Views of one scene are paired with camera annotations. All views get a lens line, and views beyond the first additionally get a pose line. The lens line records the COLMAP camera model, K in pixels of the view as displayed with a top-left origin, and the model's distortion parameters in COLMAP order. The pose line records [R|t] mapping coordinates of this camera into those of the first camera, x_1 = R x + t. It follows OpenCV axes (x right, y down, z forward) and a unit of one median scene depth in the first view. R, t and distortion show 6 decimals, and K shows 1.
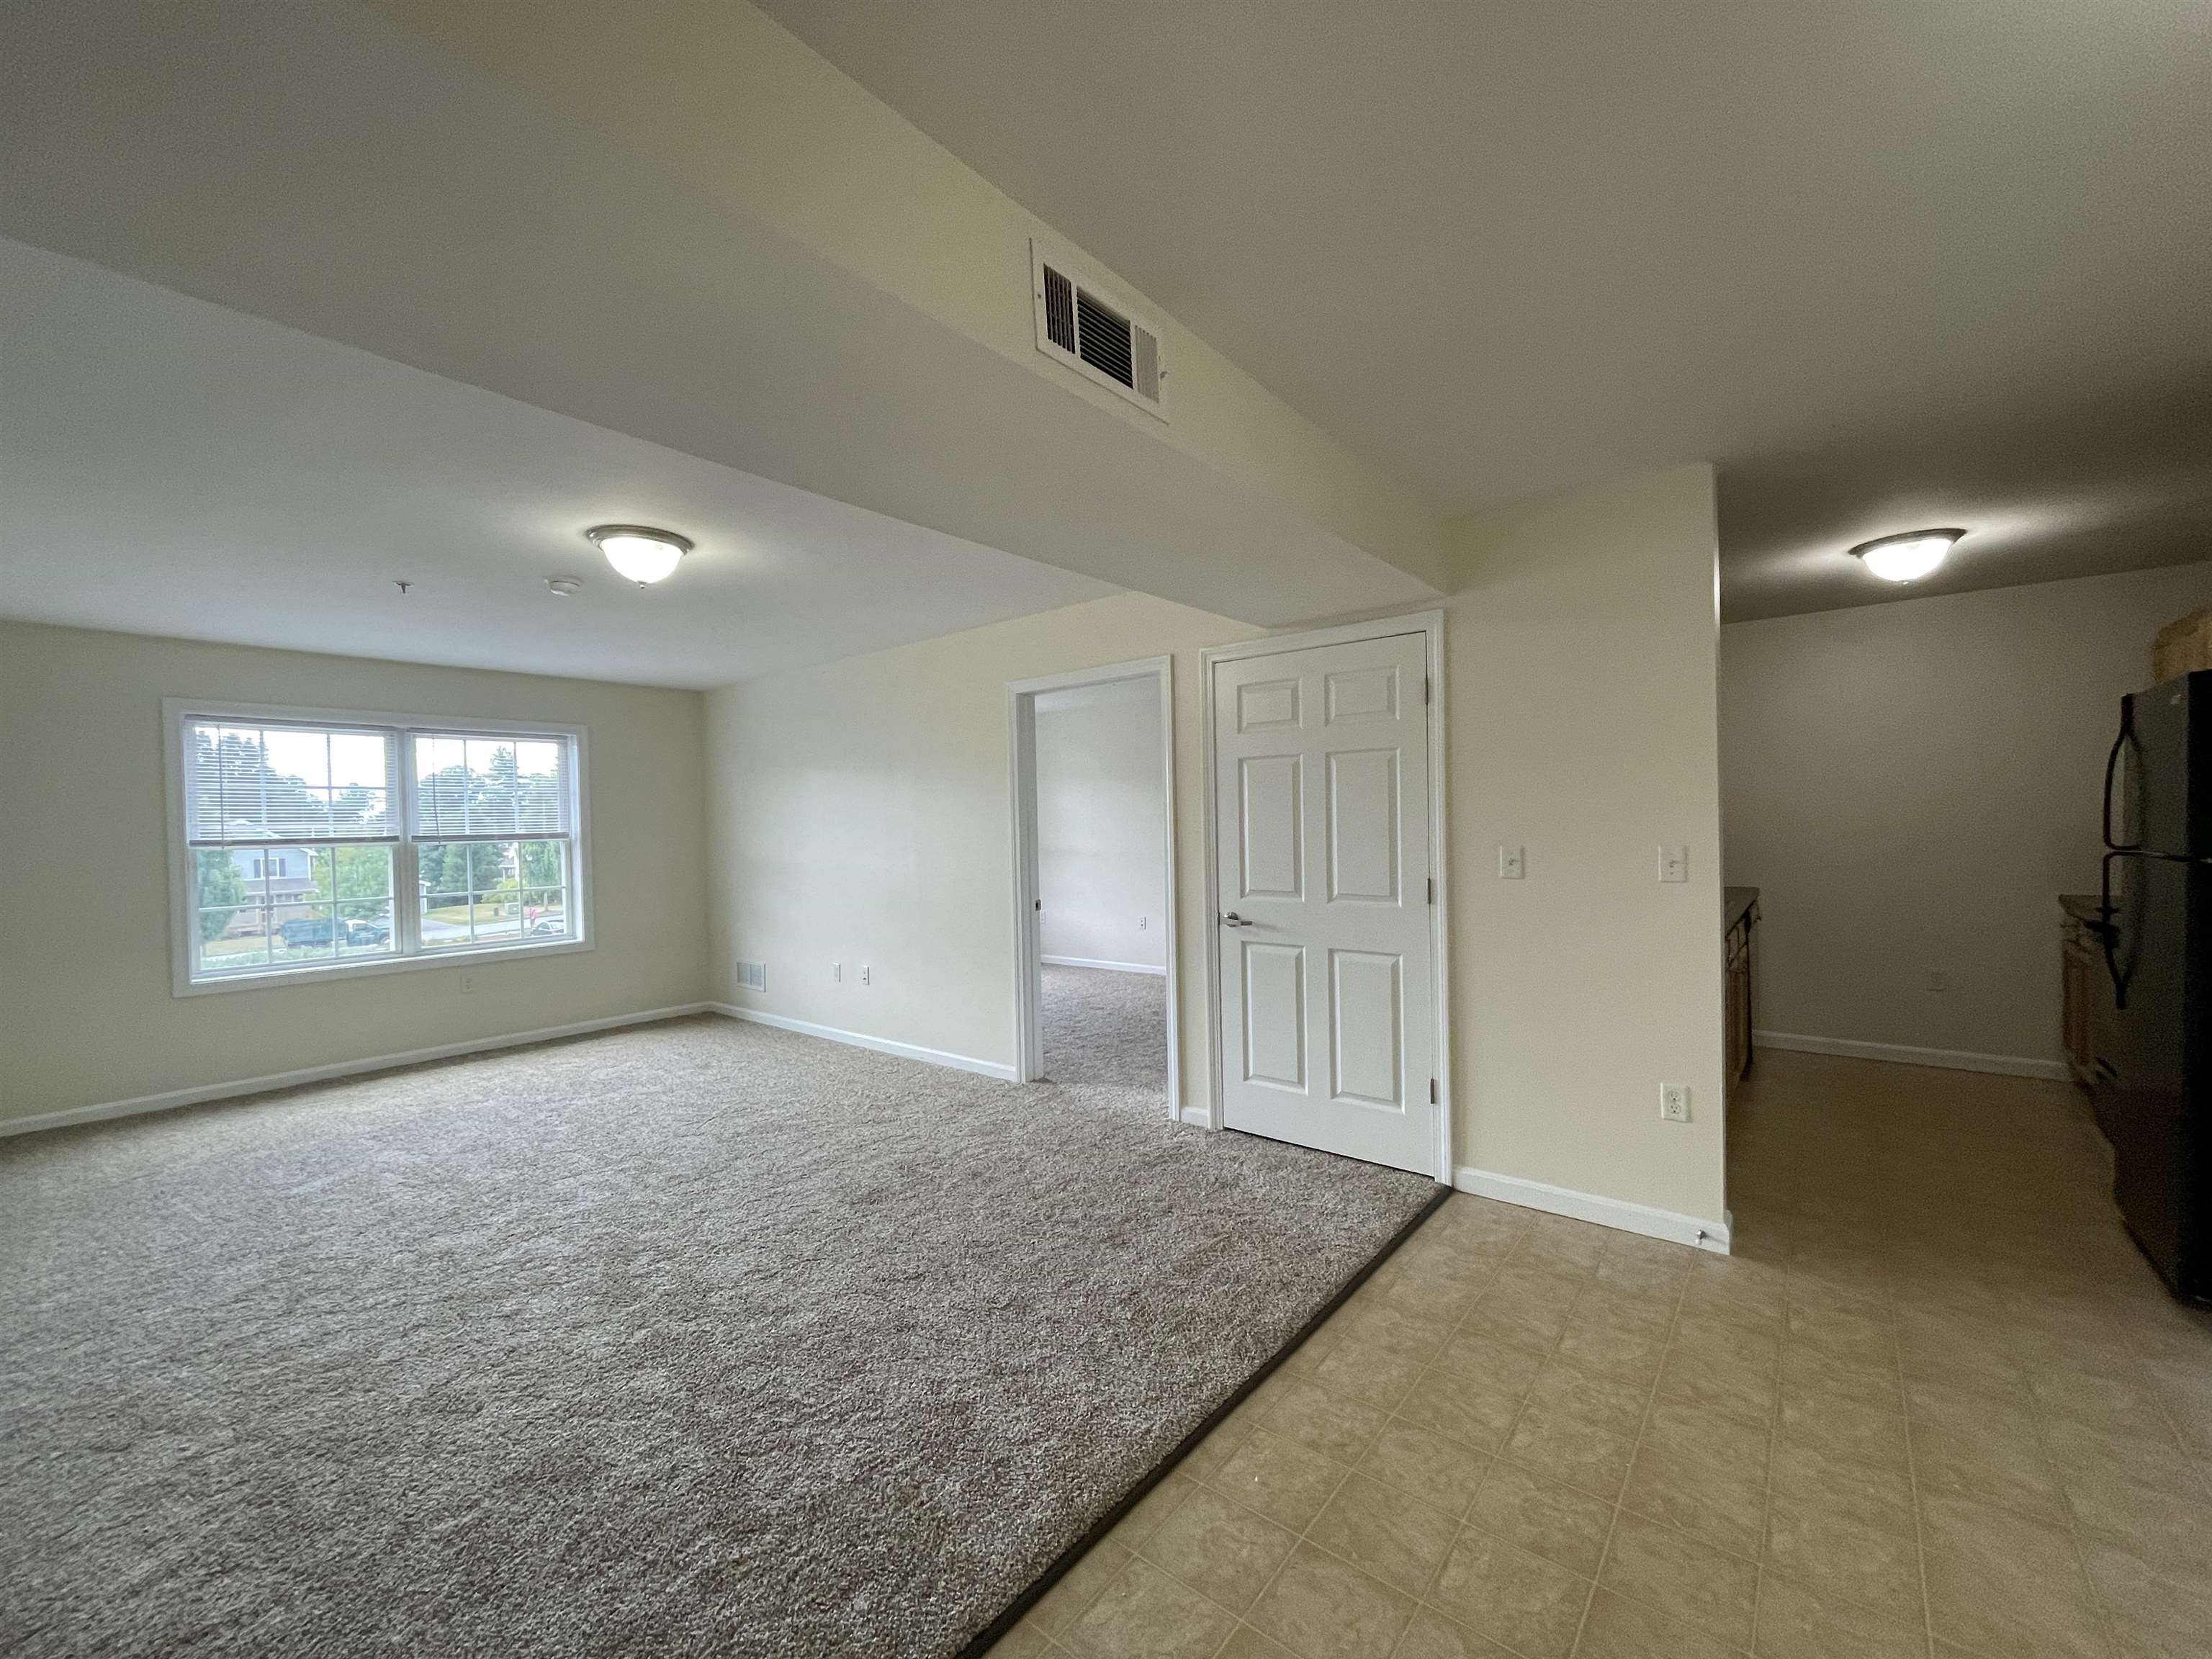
lens RADIAL K [[891.0, 0, 1097.8], [0, 891.0, 835.7], [0, 0, 1]] dist [-0.001848, -0.000553]
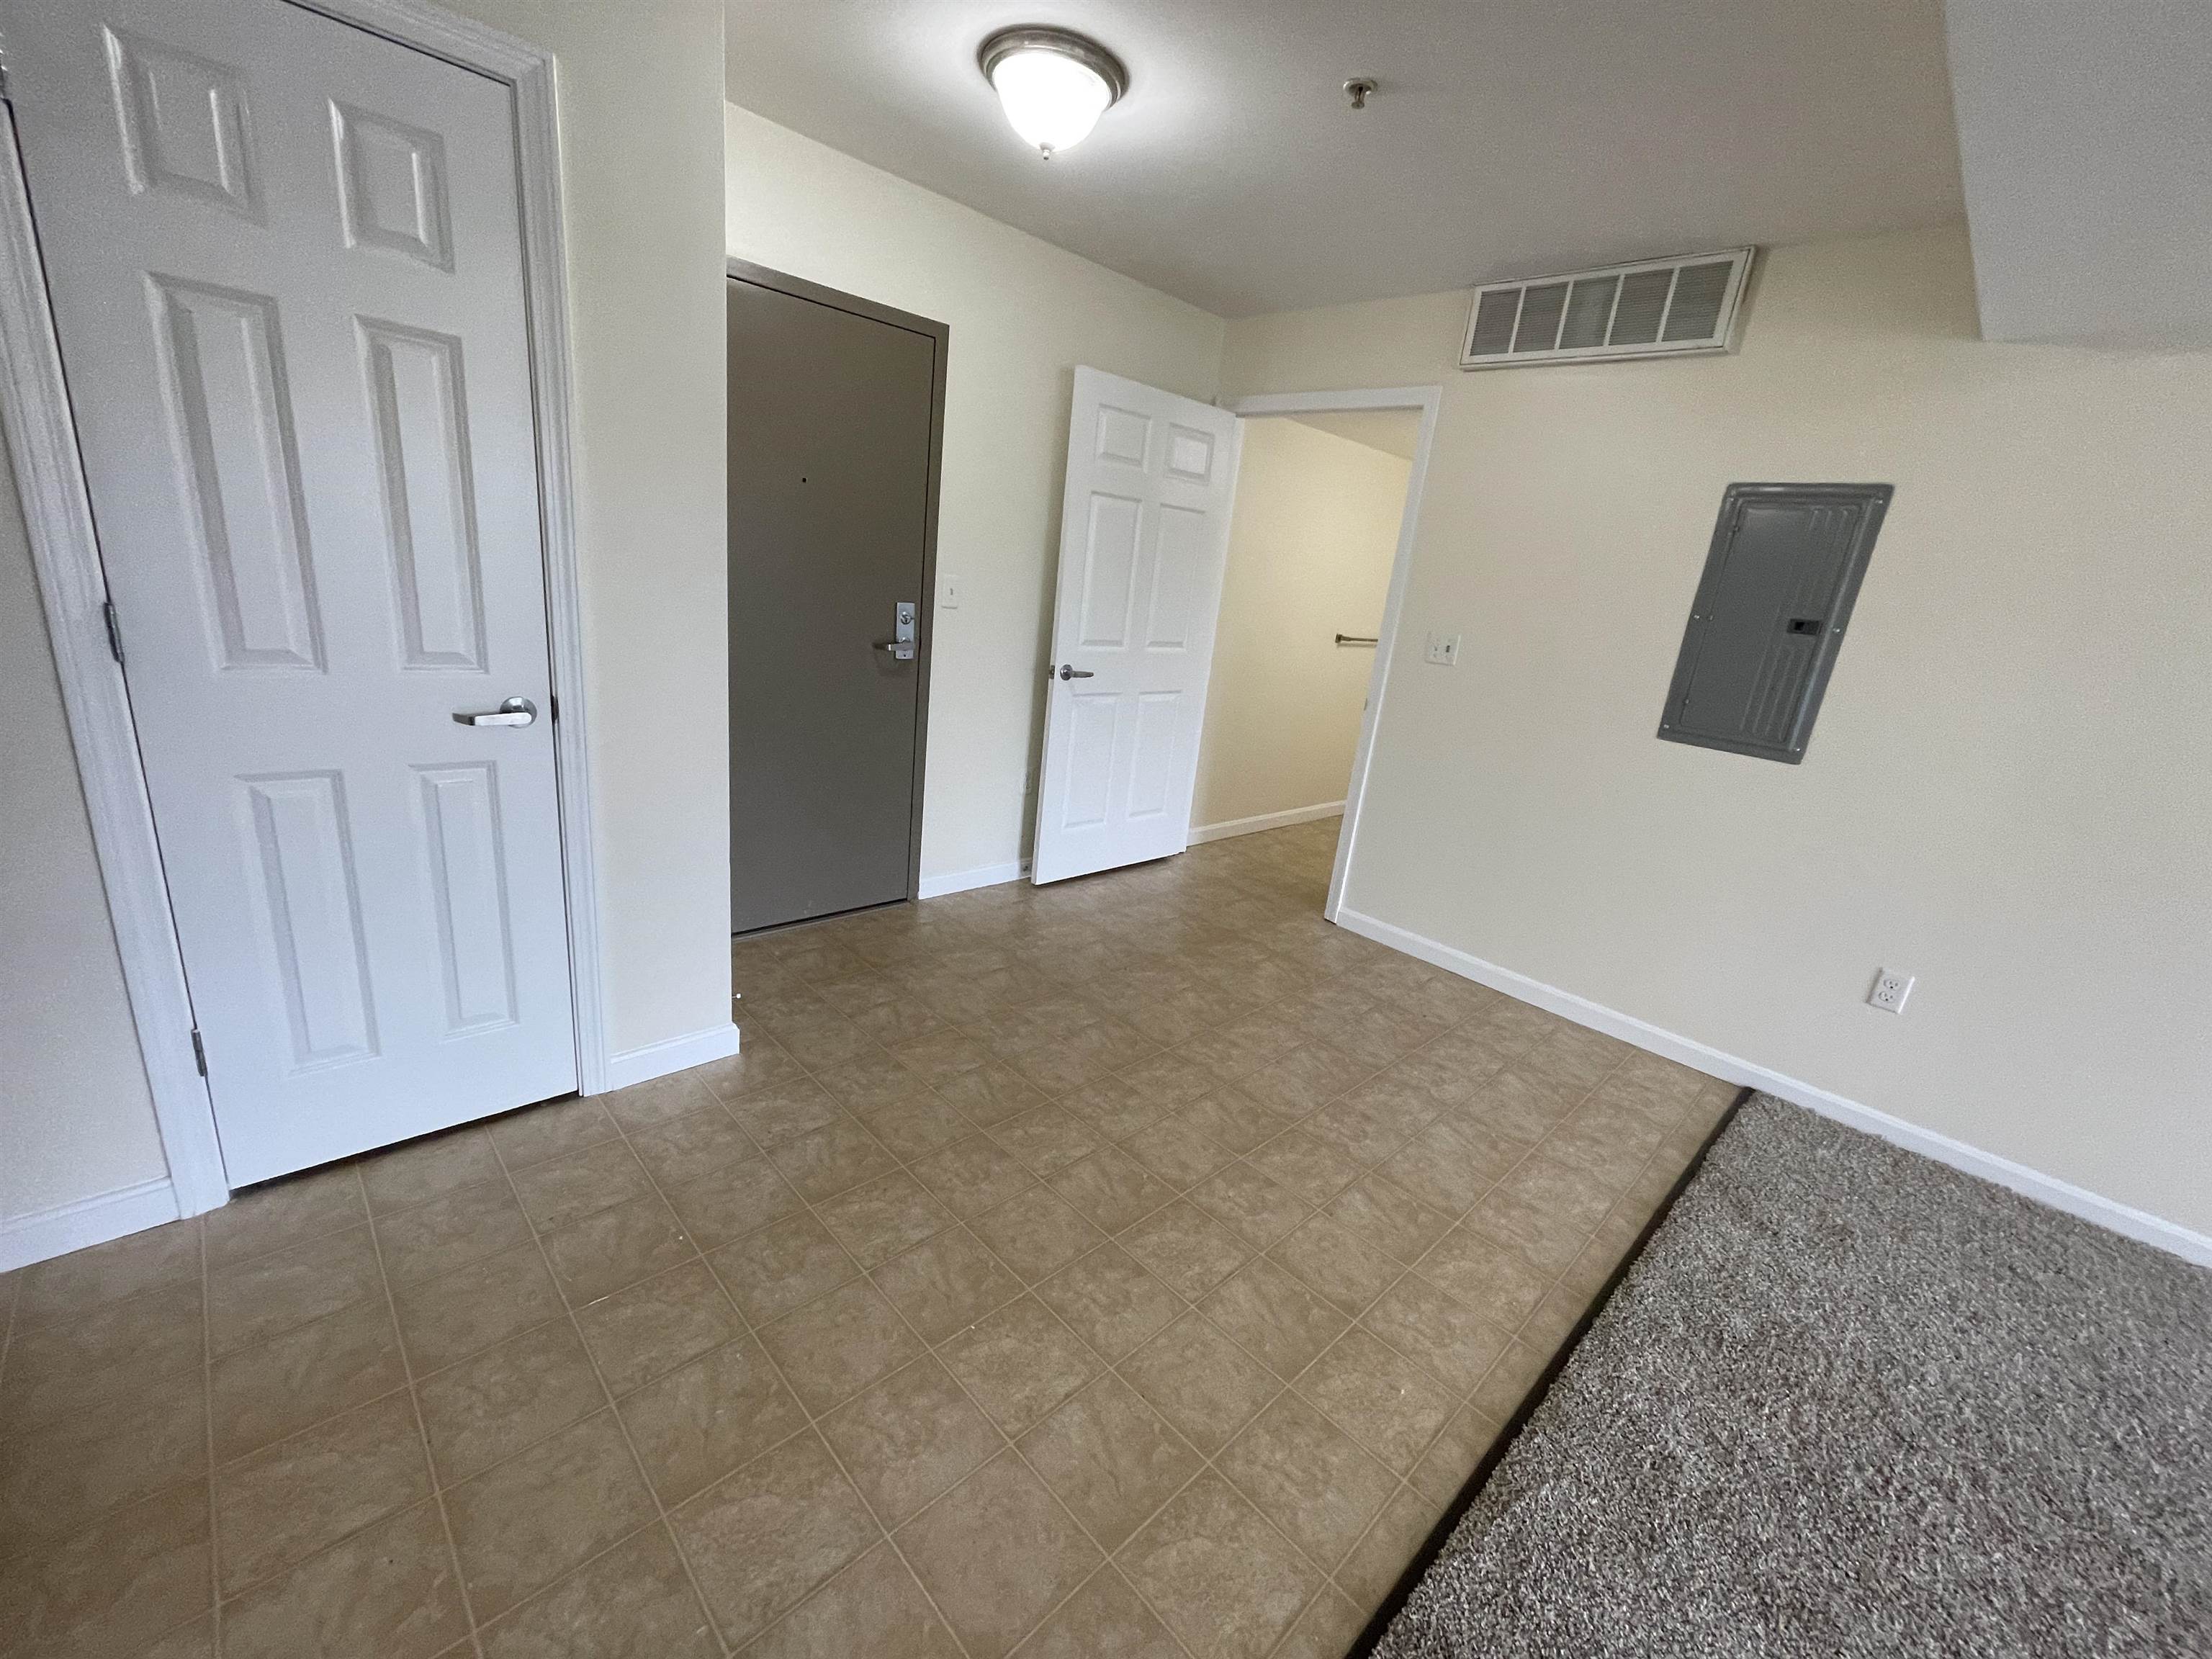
lens RADIAL K [[891.0, 0, 1097.8], [0, 891.0, 835.7], [0, 0, 1]] dist [-0.001848, -0.000553]
pose [[-0.989882, -0.116769, 0.080611, 0.210015], [-0.087781, 0.950316, 0.298654, -0.009961], [-0.111480, 0.288556, -0.950951, 0.766775]]
